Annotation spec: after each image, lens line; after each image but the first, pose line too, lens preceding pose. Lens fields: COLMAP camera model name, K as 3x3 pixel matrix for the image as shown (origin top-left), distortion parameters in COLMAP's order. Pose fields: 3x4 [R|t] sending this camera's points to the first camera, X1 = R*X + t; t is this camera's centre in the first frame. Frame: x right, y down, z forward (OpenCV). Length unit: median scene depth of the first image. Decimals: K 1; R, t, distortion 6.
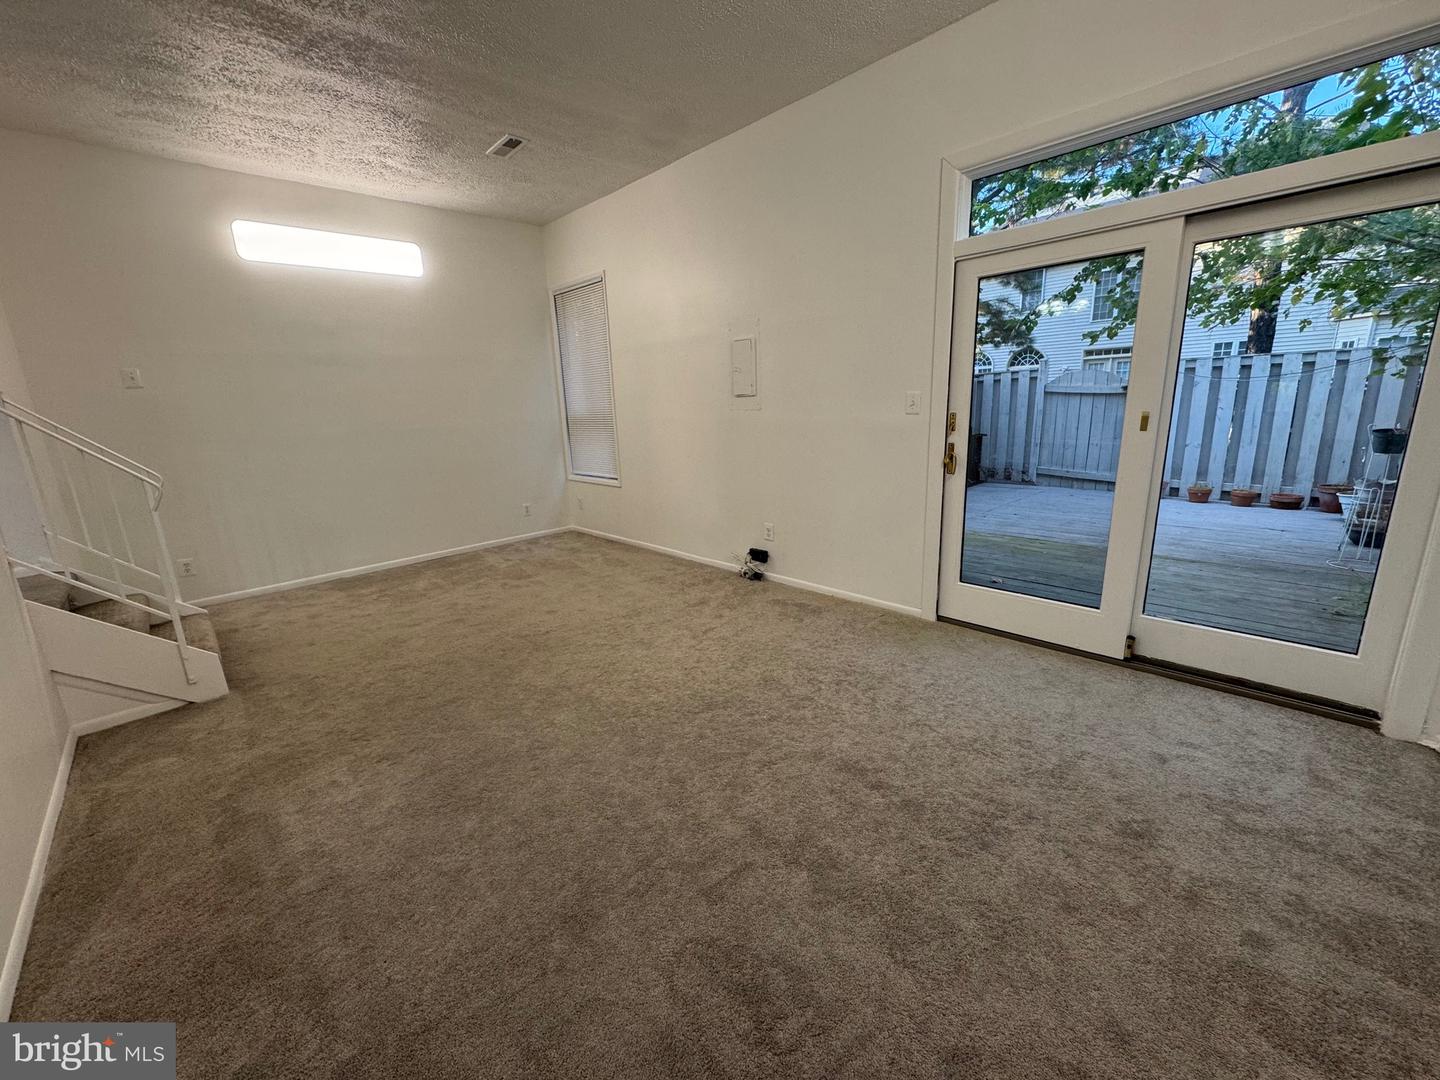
lens RADIAL K [[575.8, 0, 717.5], [0, 575.8, 537.7], [0, 0, 1]] dist [-0.001712, 0.000134]
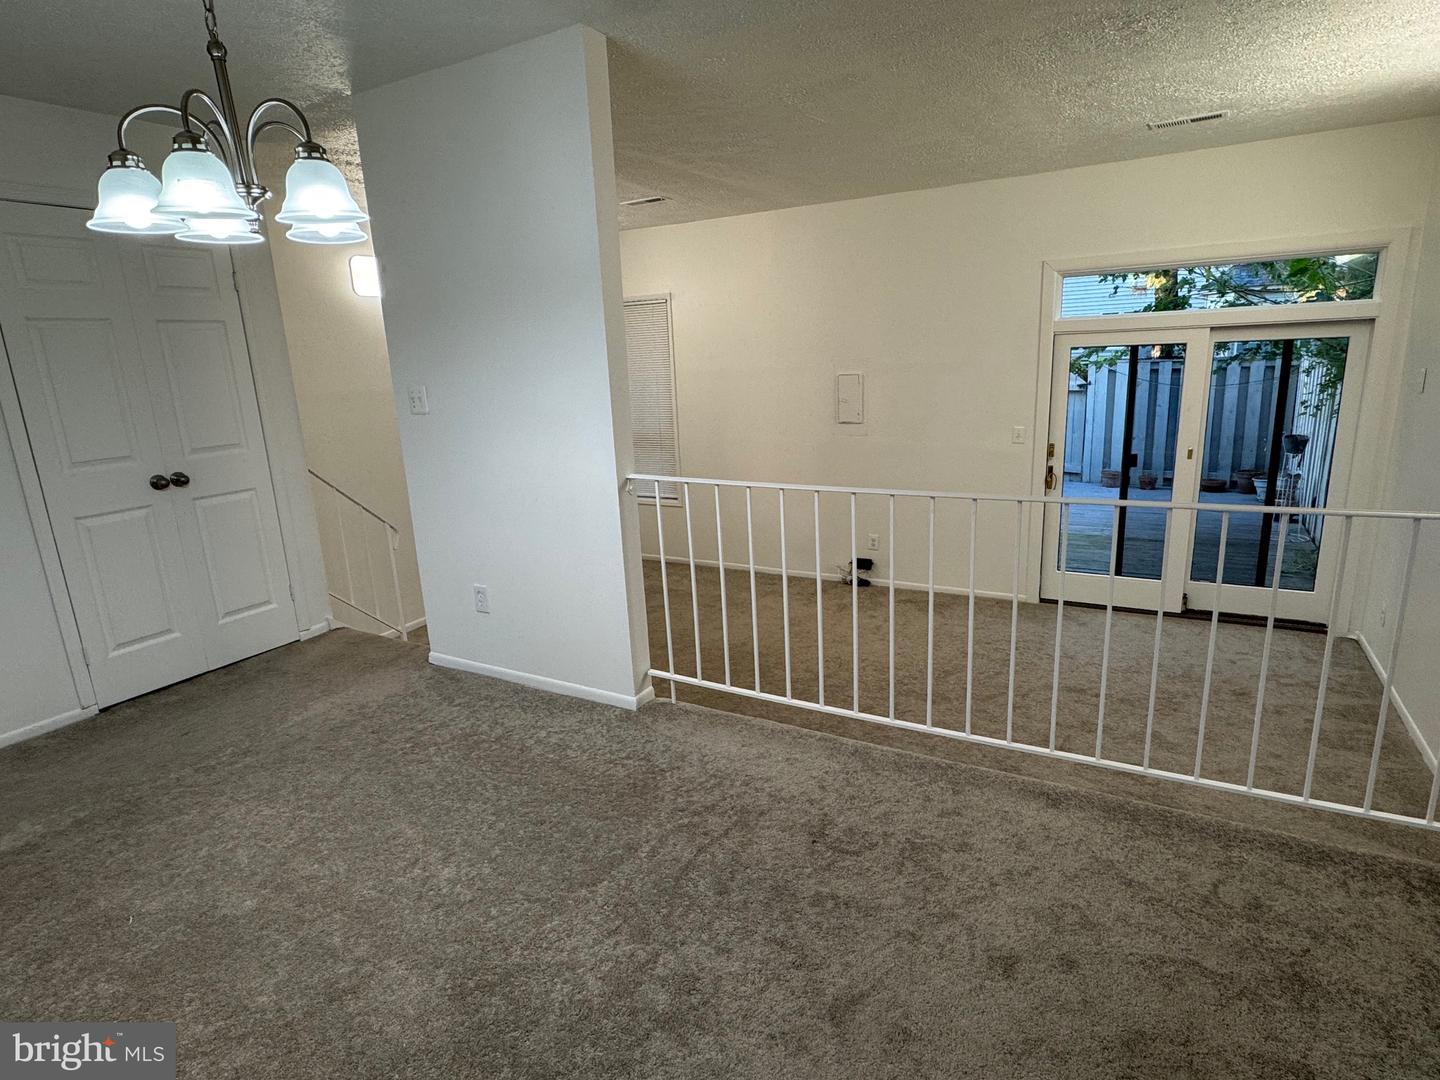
lens RADIAL K [[785.6, 0, 721.9], [0, 785.6, 536.6], [0, 0, 1]] dist [0.002074, 0.000762]
pose [[0.959998, -0.066706, 0.271944, -0.820385], [0.070231, 0.997526, -0.003239, -0.049426], [-0.271055, 0.022208, 0.962308, -0.528227]]
